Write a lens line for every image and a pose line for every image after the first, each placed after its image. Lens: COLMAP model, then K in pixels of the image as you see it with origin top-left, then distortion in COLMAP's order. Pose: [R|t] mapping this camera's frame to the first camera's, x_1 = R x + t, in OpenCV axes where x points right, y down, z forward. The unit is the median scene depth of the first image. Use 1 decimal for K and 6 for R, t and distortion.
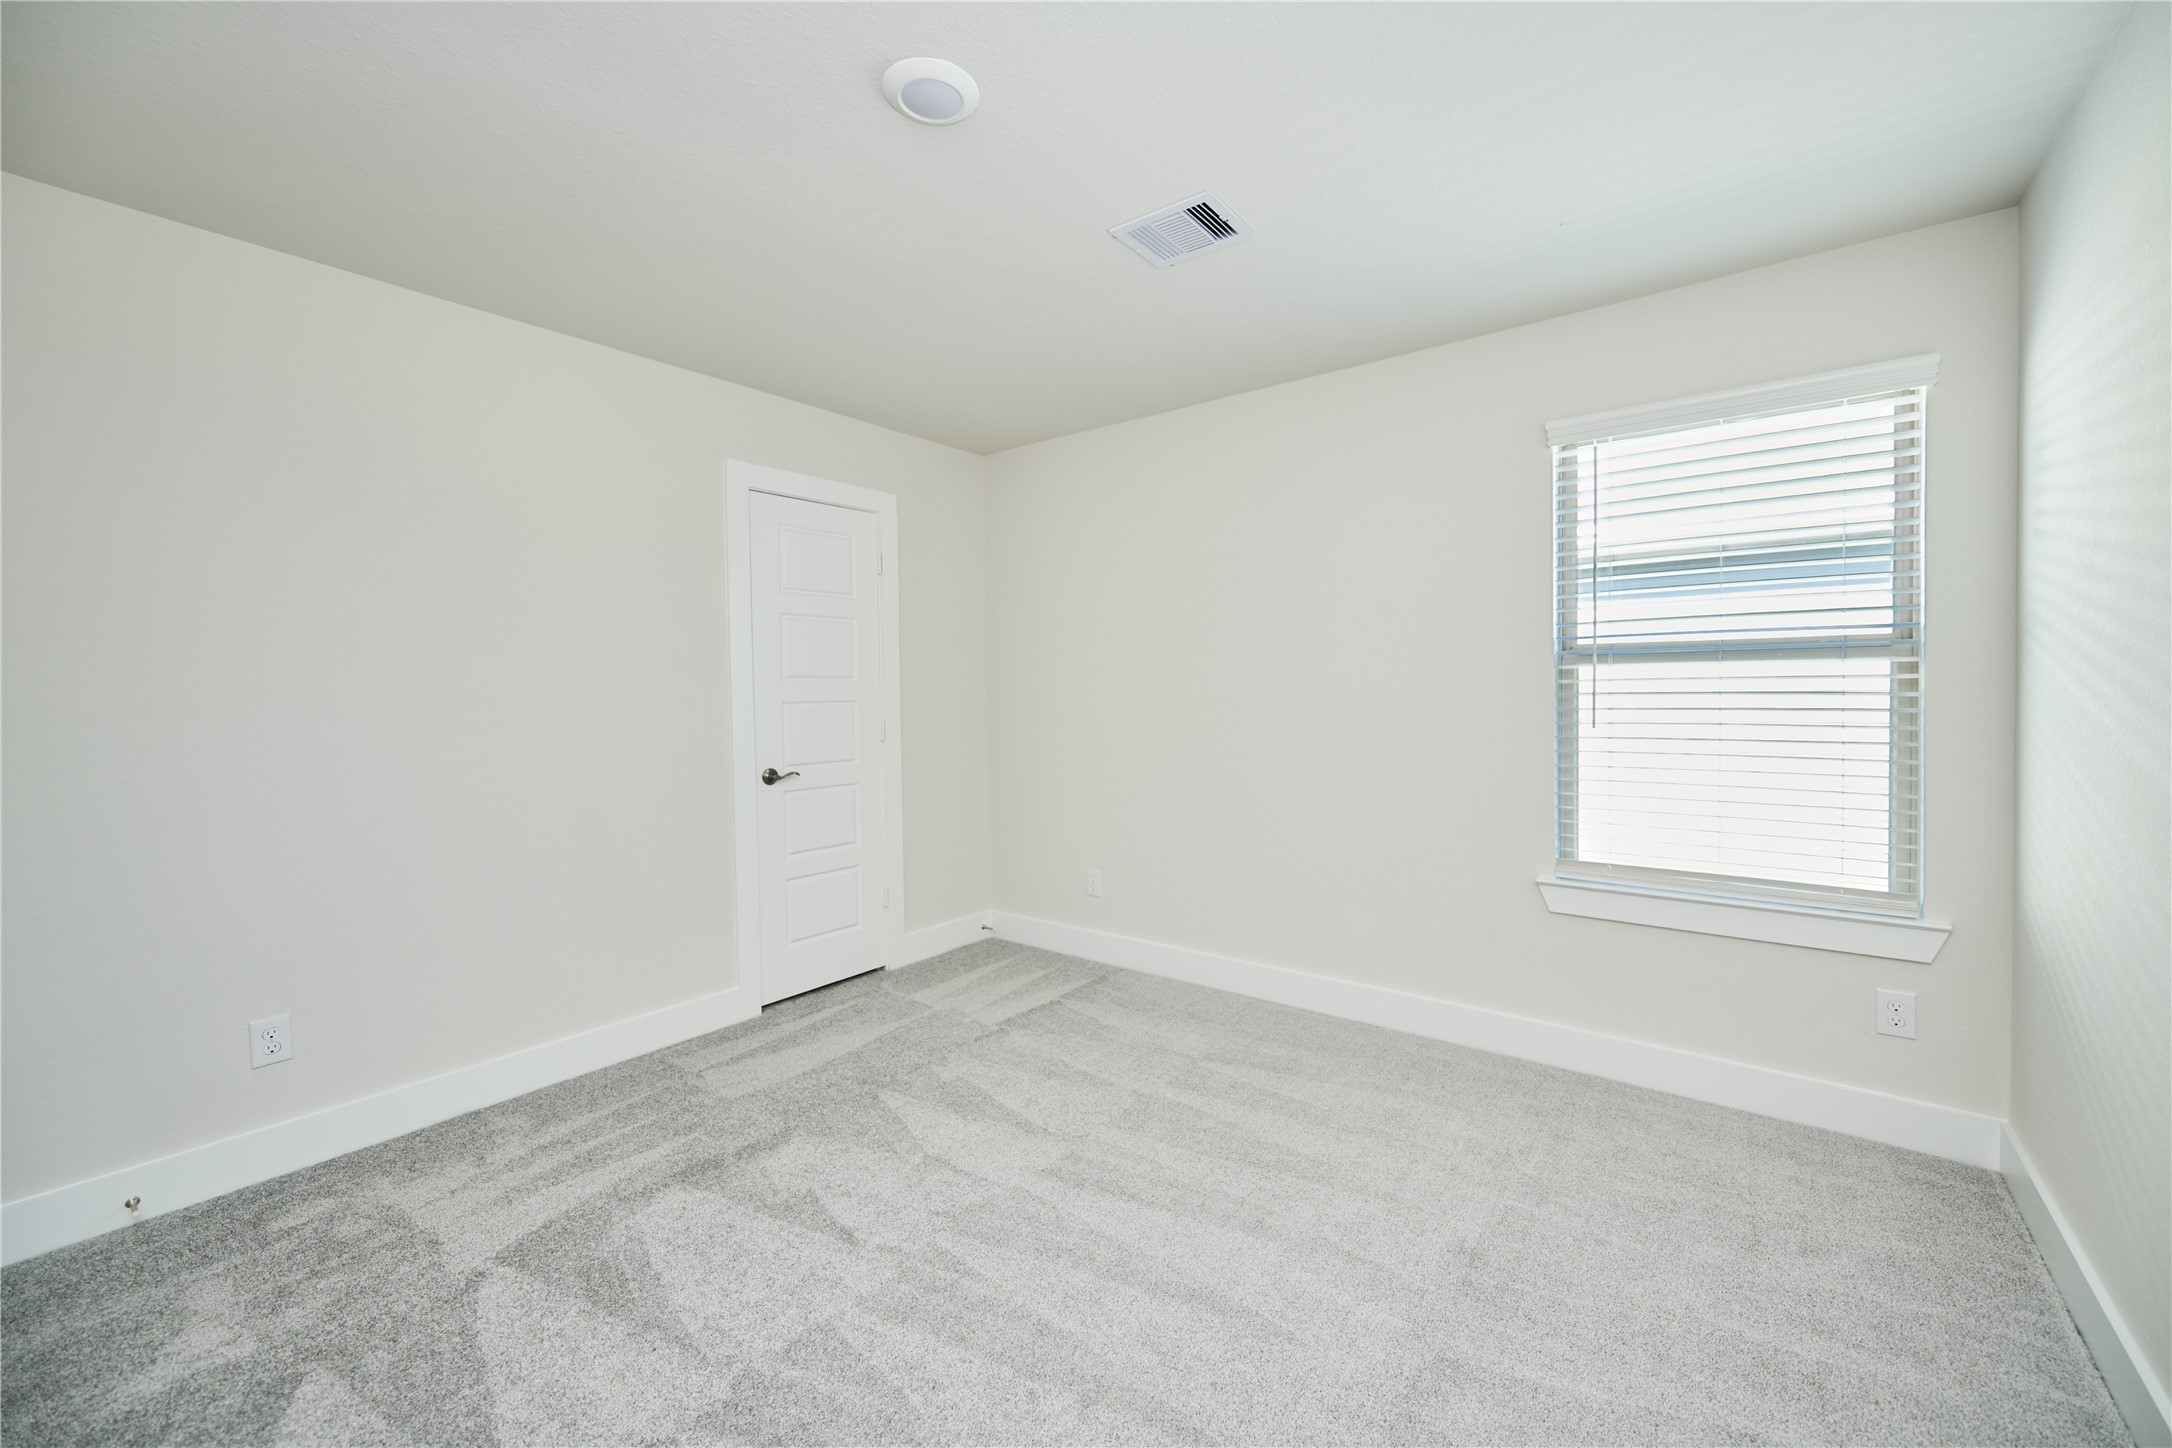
lens RADIAL K [[865.6, 0, 1088.6], [0, 865.6, 709.7], [0, 0, 1]] dist [-0.000842, -0.000197]
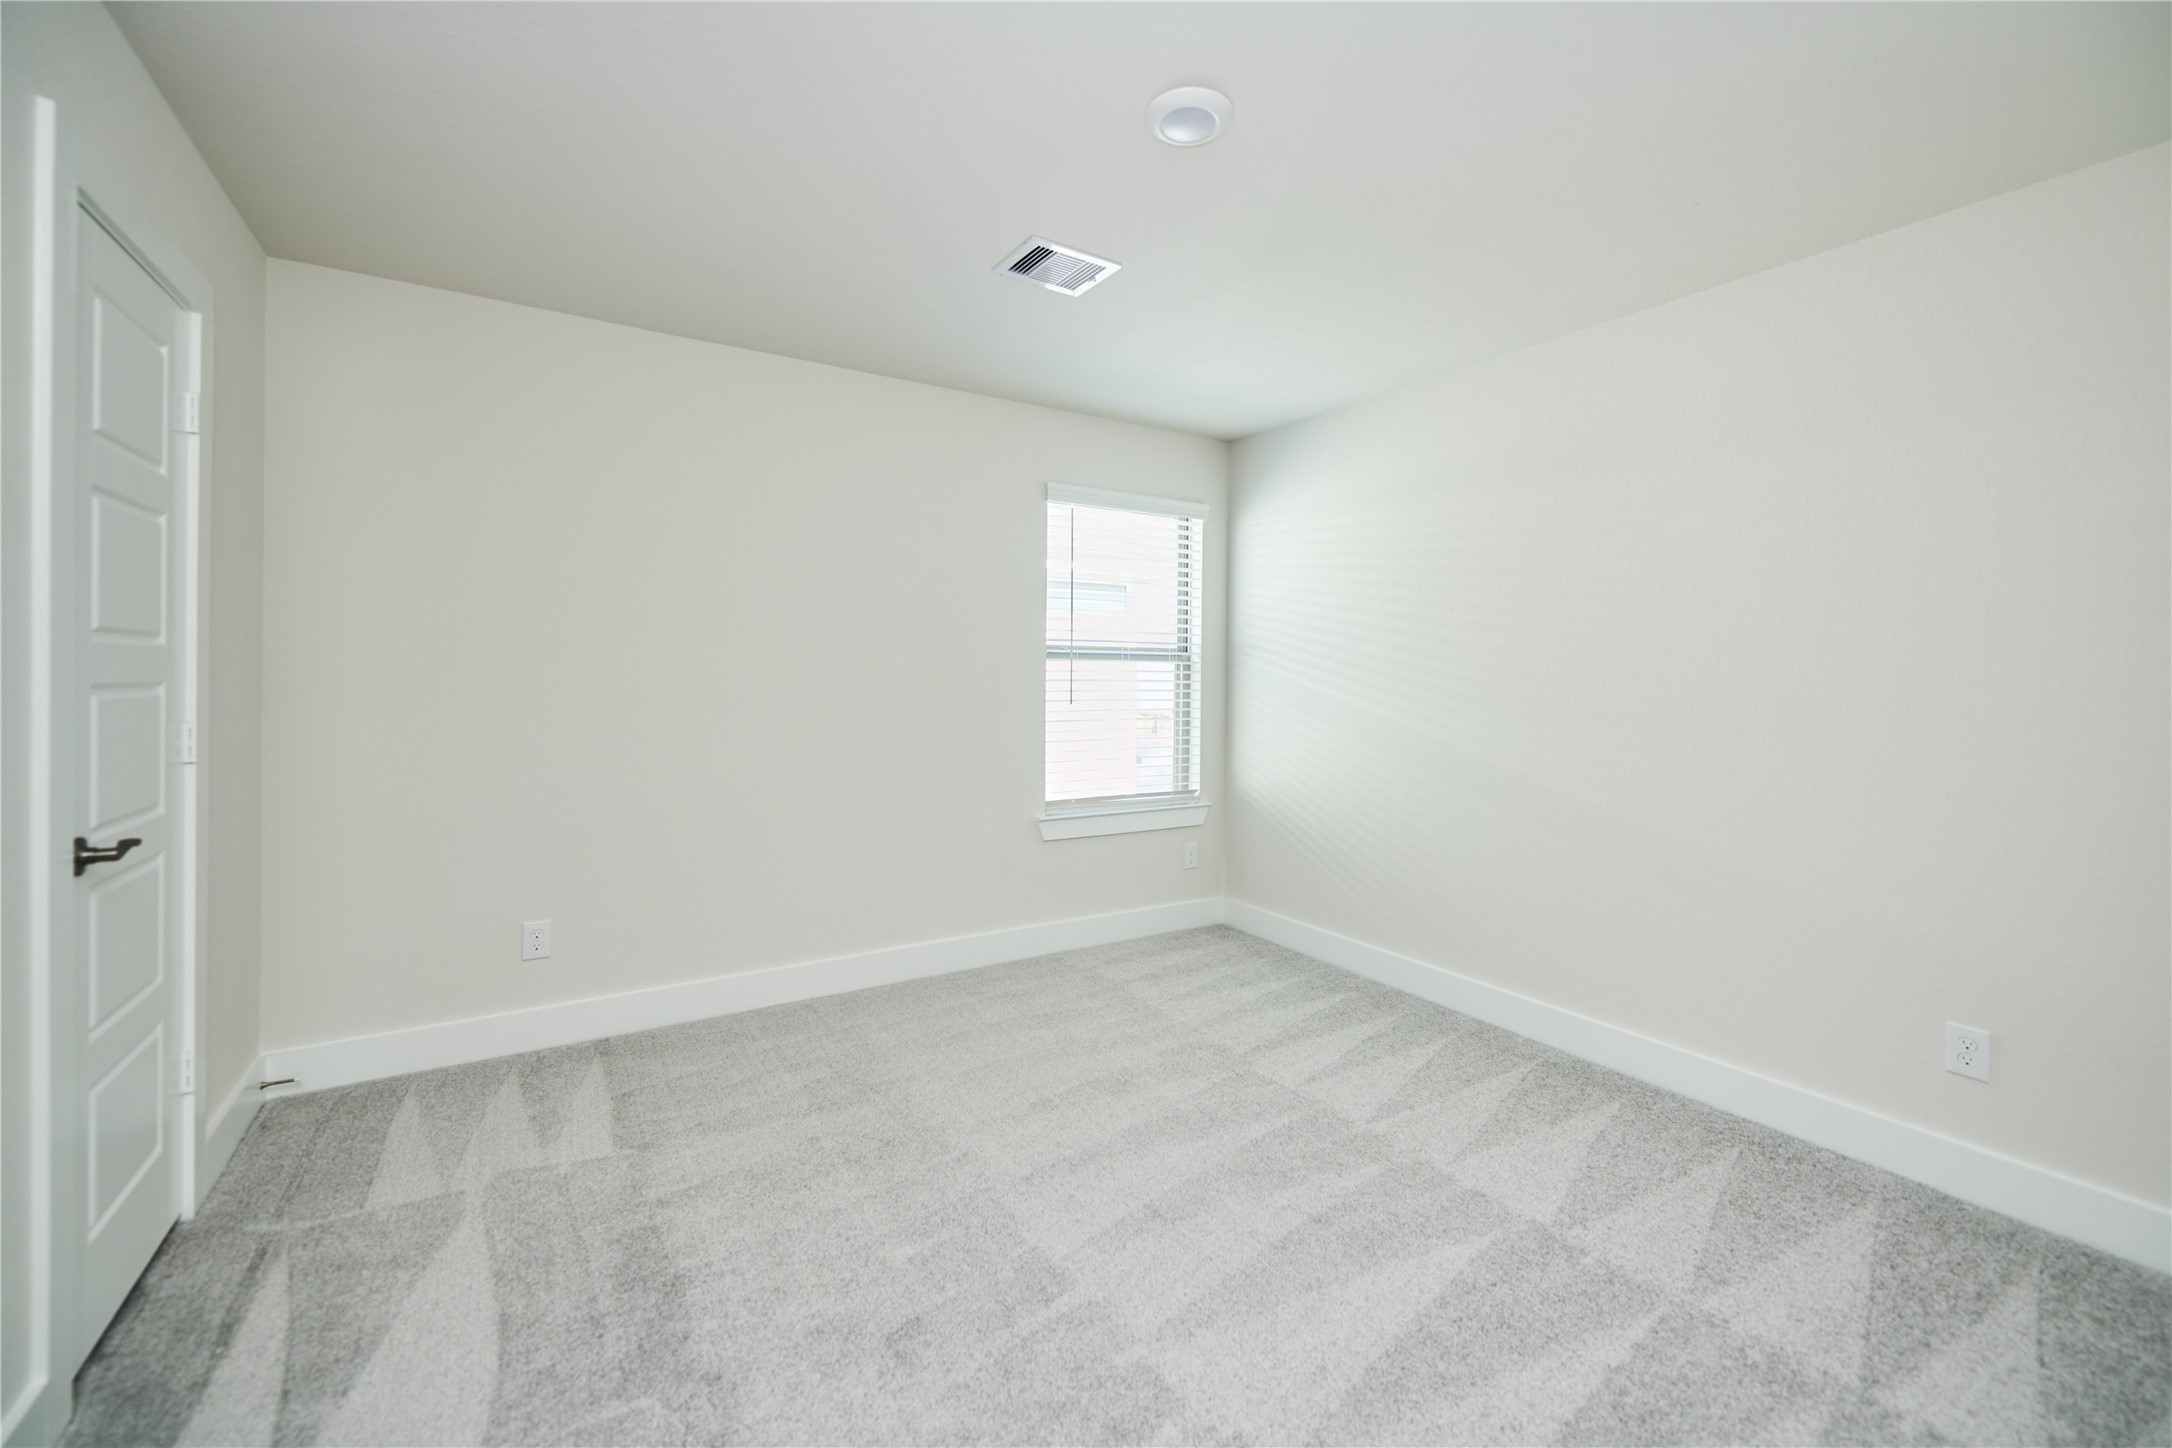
lens RADIAL K [[895.1, 0, 1095.8], [0, 895.1, 674.0], [0, 0, 1]] dist [0.000257, -0.000124]
pose [[0.341247, 0.012913, 0.939885, -0.745903], [0.011177, 0.999779, -0.017794, -0.002425], [-0.939907, 0.016577, 0.341027, 0.433505]]
